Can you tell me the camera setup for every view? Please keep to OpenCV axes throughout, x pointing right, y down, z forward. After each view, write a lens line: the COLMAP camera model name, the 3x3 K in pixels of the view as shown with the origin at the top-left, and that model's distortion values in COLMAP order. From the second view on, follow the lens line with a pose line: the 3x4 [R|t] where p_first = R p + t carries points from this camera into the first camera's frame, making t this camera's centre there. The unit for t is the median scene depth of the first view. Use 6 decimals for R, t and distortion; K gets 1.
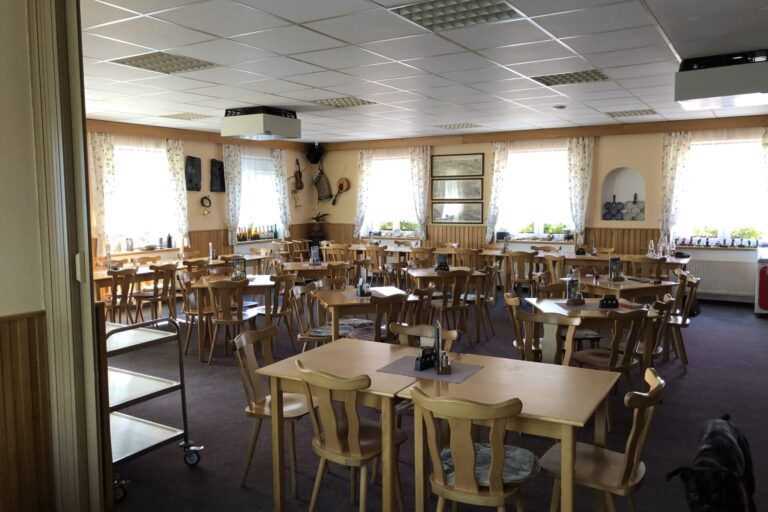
lens RADIAL K [[640.6, 0, 377.3], [0, 640.6, 256.7], [0, 0, 1]] dist [0.064233, -0.065507]
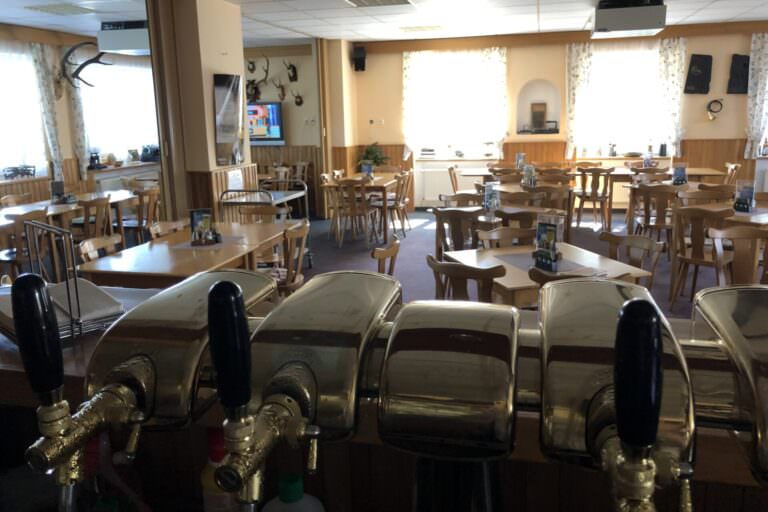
lens RADIAL K [[640.6, 0, 386.5], [0, 640.6, 262.4], [0, 0, 1]] dist [0.064233, -0.065507]
pose [[0.294632, 0.219096, -0.930155, 0.452355], [-0.072230, 0.975684, 0.206940, -0.027185], [0.952877, 0.006214, 0.303293, 0.294723]]
